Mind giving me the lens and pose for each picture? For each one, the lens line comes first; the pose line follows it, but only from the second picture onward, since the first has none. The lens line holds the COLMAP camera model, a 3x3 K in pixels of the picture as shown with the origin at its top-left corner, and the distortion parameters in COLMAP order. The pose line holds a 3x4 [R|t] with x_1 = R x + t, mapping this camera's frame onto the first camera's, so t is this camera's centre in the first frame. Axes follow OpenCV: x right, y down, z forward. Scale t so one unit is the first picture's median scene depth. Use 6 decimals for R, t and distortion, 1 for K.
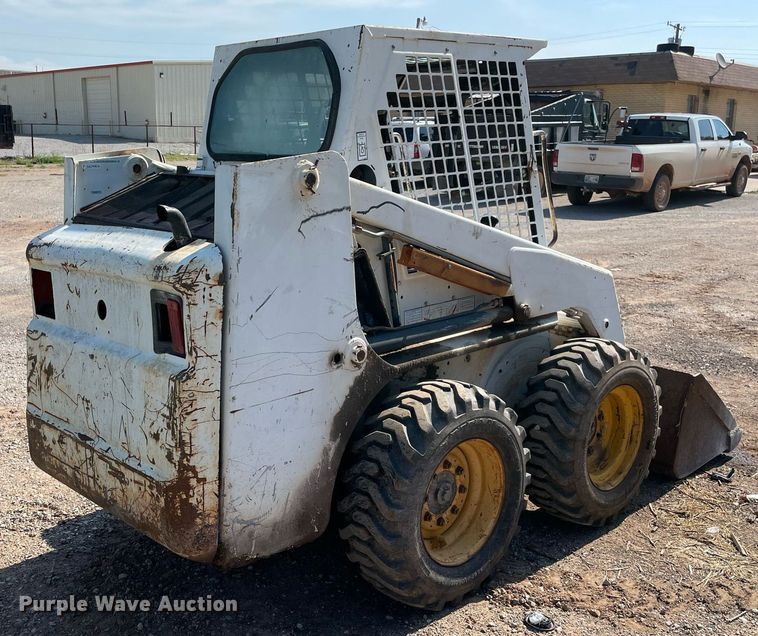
lens RADIAL K [[801.3, 0, 379.0], [0, 801.3, 318.0], [0, 0, 1]] dist [0.139046, -0.279383]
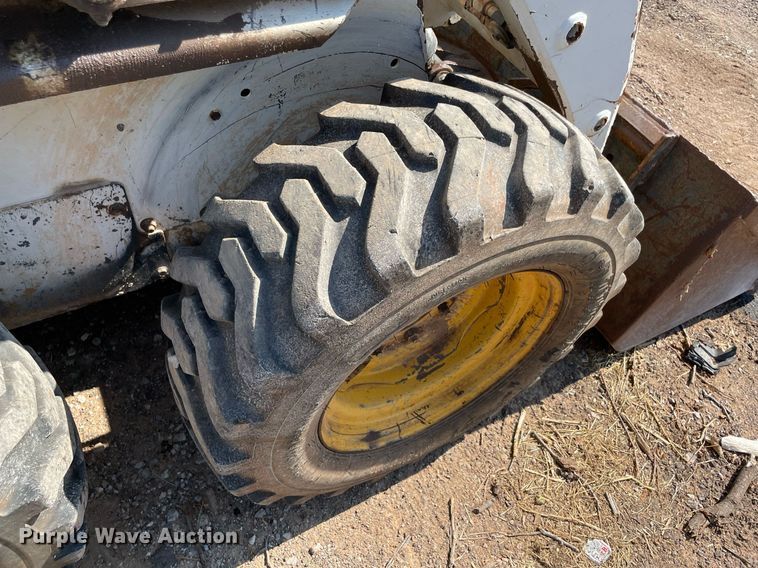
lens RADIAL K [[579.3, 0, 379.0], [0, 579.3, 284.0], [0, 0, 1]] dist [0.008509, 0.003298]
pose [[0.962435, 0.262284, -0.070190, 0.335418], [-0.165383, 0.771328, 0.614574, -0.061357], [0.215332, -0.579879, 0.785730, 0.993474]]
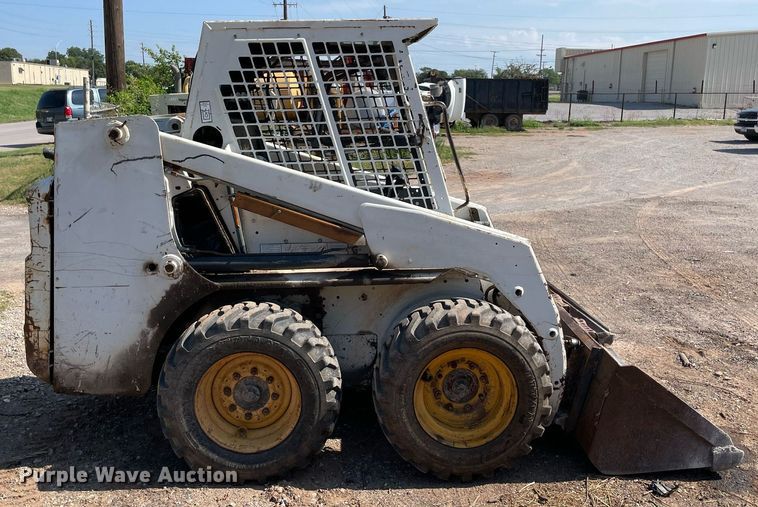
lens RADIAL K [[721.8, 0, 413.4], [0, 721.8, 249.6], [0, 0, 1]] dist [0.054901, -0.019713]
pose [[0.781154, 0.125753, -0.611542, 0.968171], [-0.138552, 0.989998, 0.026596, -0.067577], [0.608770, 0.063955, 0.790765, 0.275802]]
